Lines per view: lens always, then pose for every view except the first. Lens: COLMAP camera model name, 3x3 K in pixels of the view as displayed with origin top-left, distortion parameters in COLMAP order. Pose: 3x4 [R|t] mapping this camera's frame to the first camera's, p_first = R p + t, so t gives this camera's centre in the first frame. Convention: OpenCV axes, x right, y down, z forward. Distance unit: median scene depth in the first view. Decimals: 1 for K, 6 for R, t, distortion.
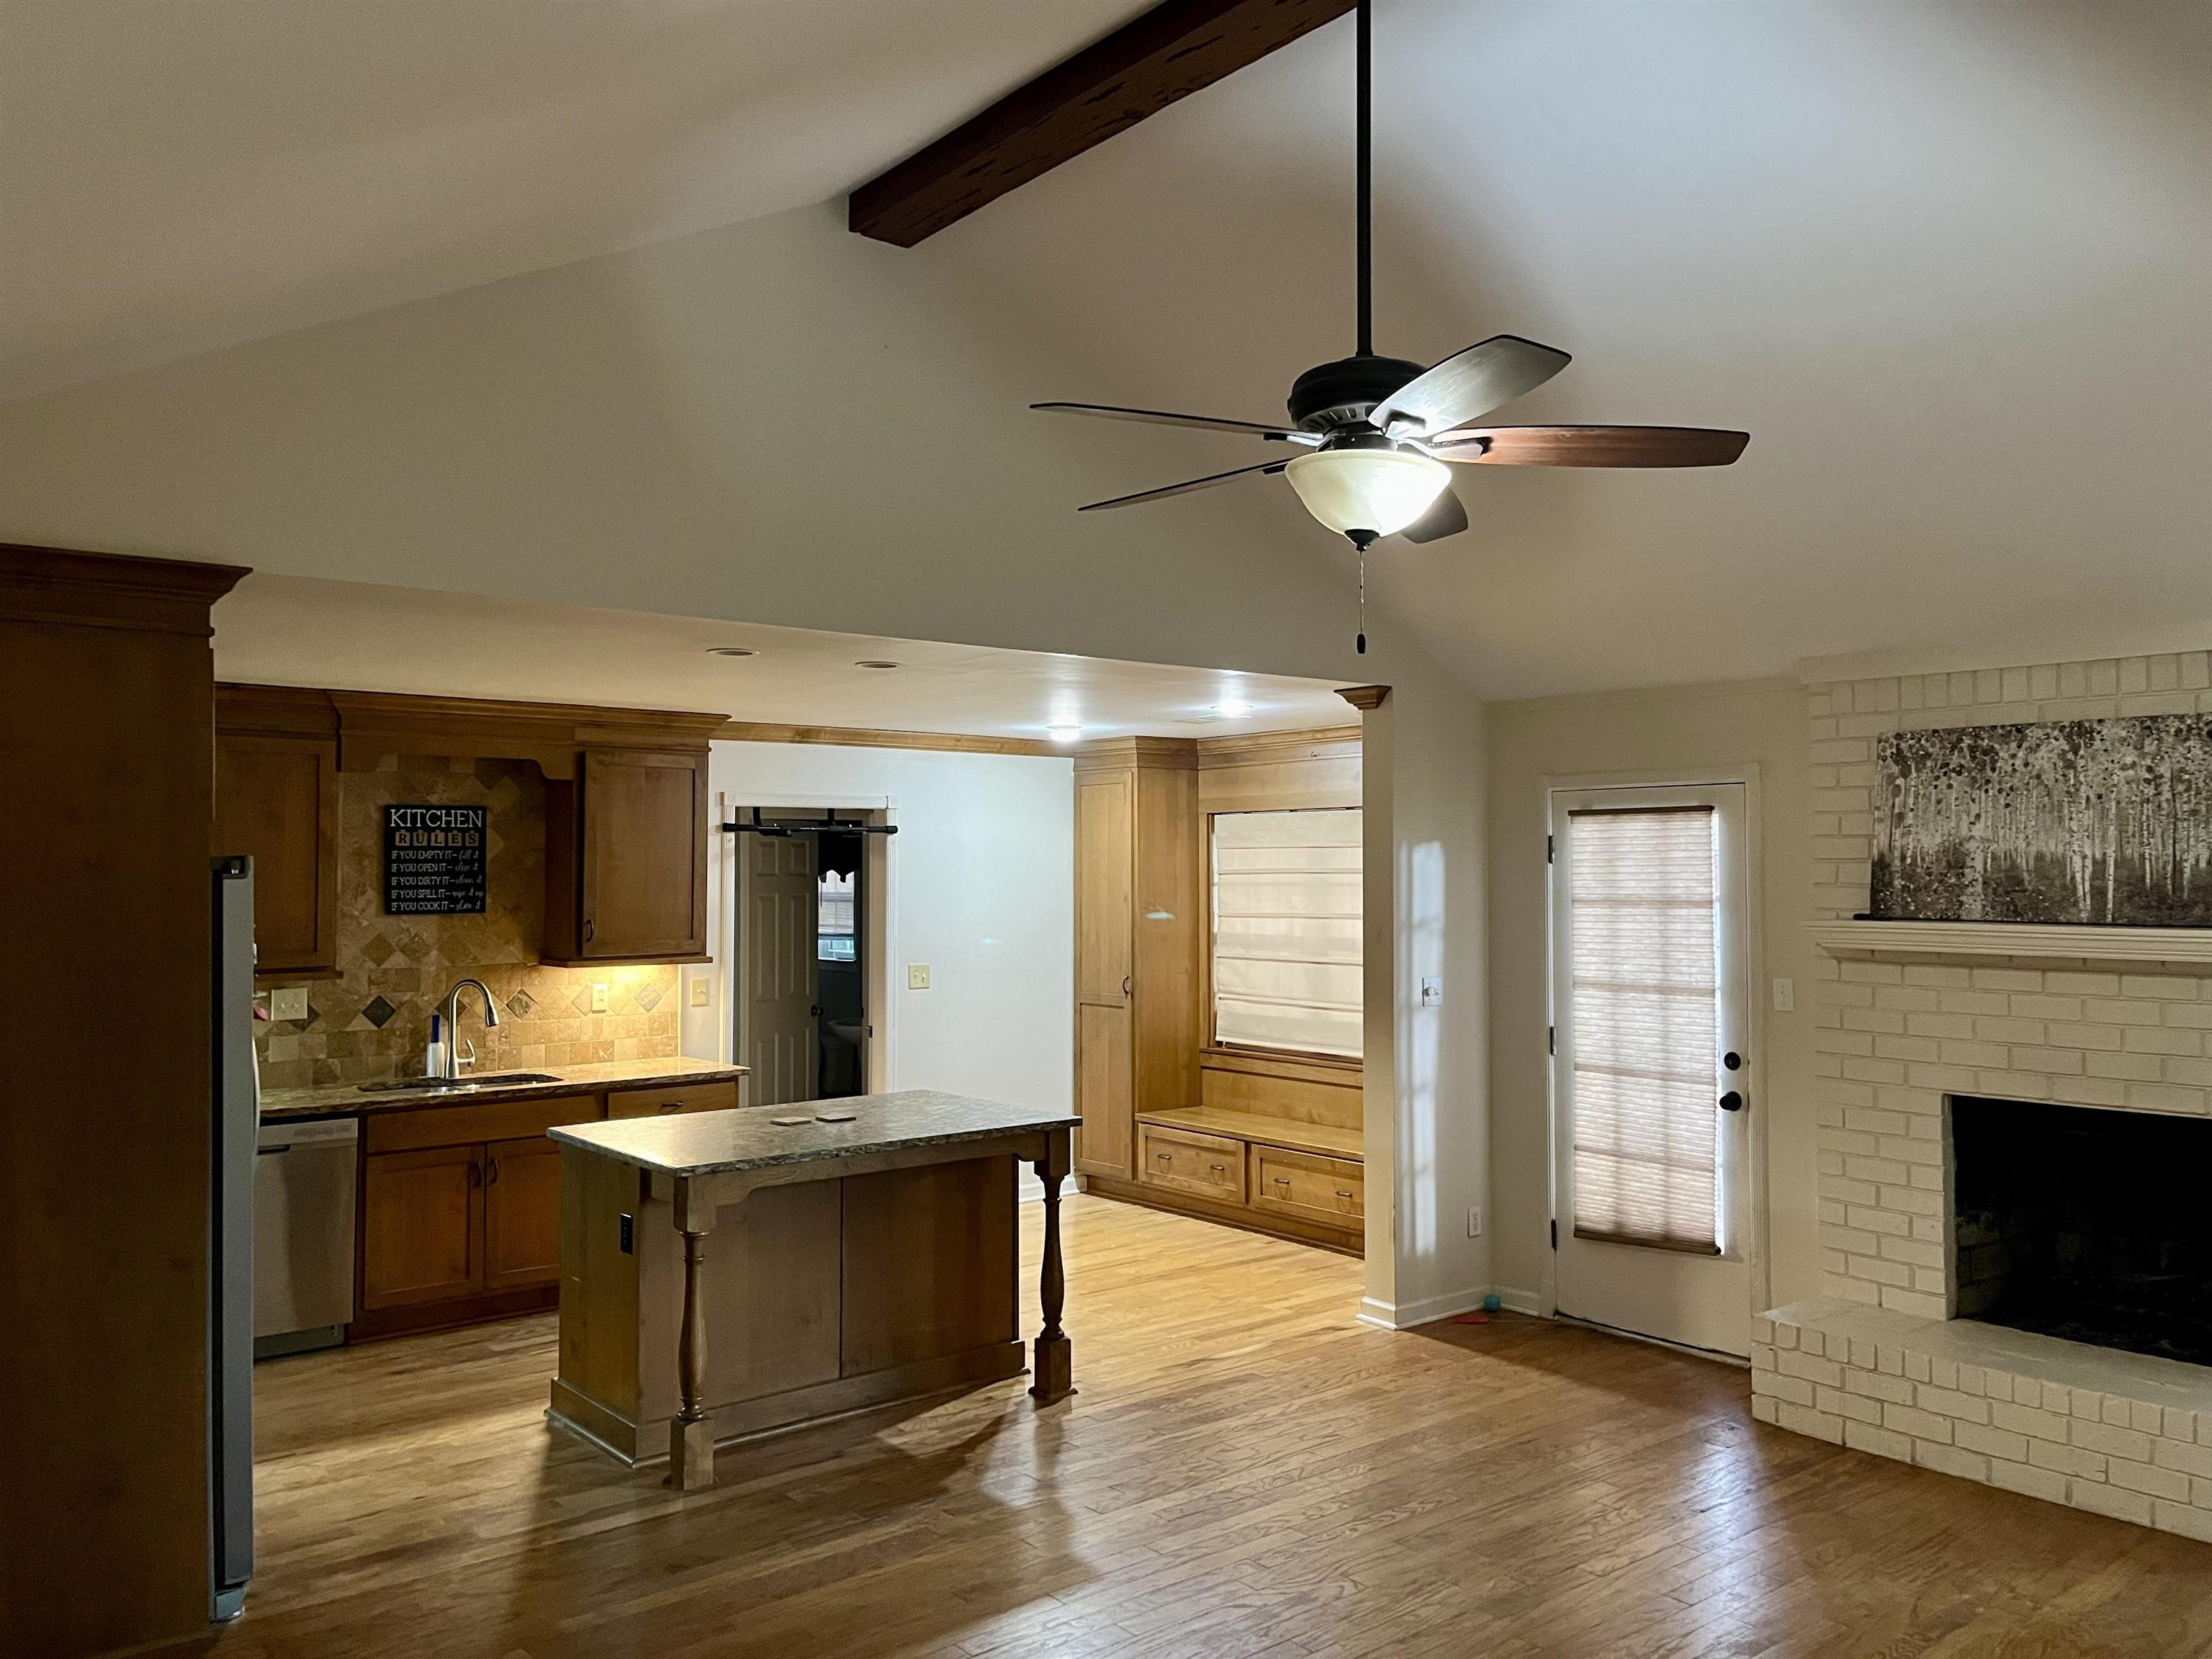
lens RADIAL K [[1700.5, 0, 1106.0], [0, 1700.5, 829.5], [0, 0, 1]] dist [0.052643, -0.095132]
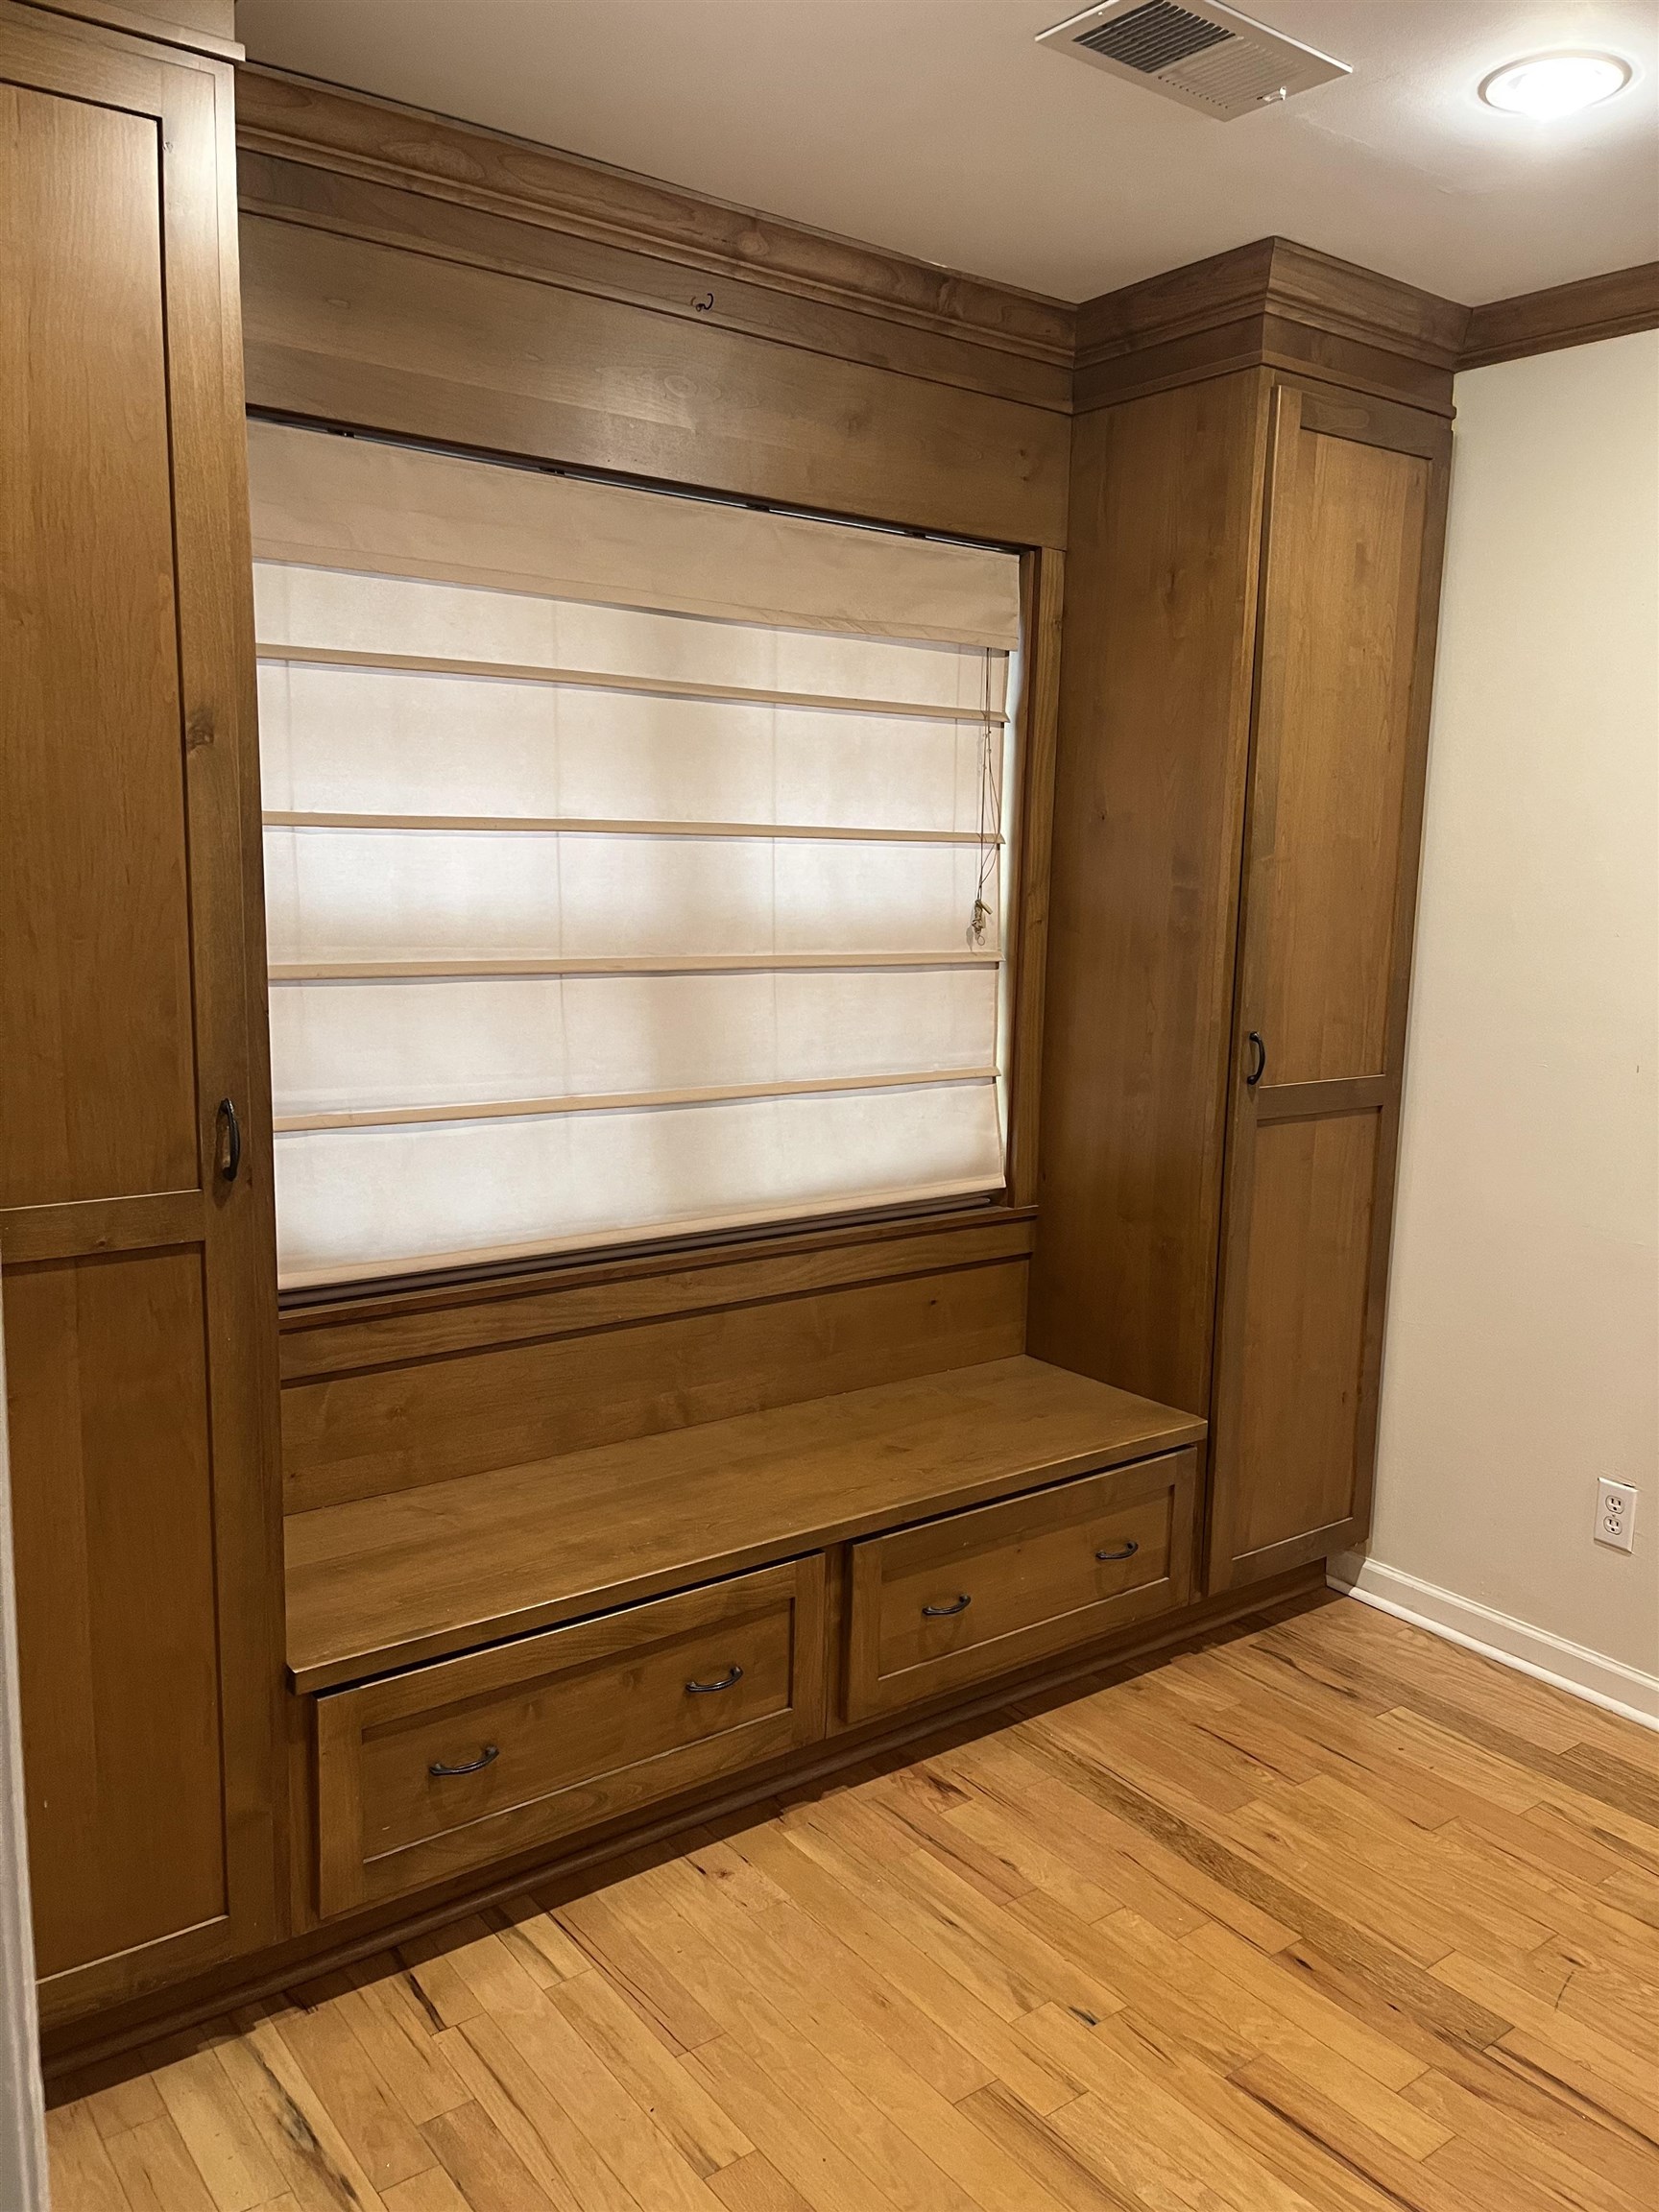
lens RADIAL K [[1700.5, 0, 820.1], [0, 1700.5, 1119.2], [0, 0, 1]] dist [0.052643, -0.095132]
pose [[0.031478, -0.159327, 0.986724, -0.210618], [-0.048061, 0.985830, 0.160716, 0.051306], [-0.998348, -0.052482, 0.023374, 0.959661]]
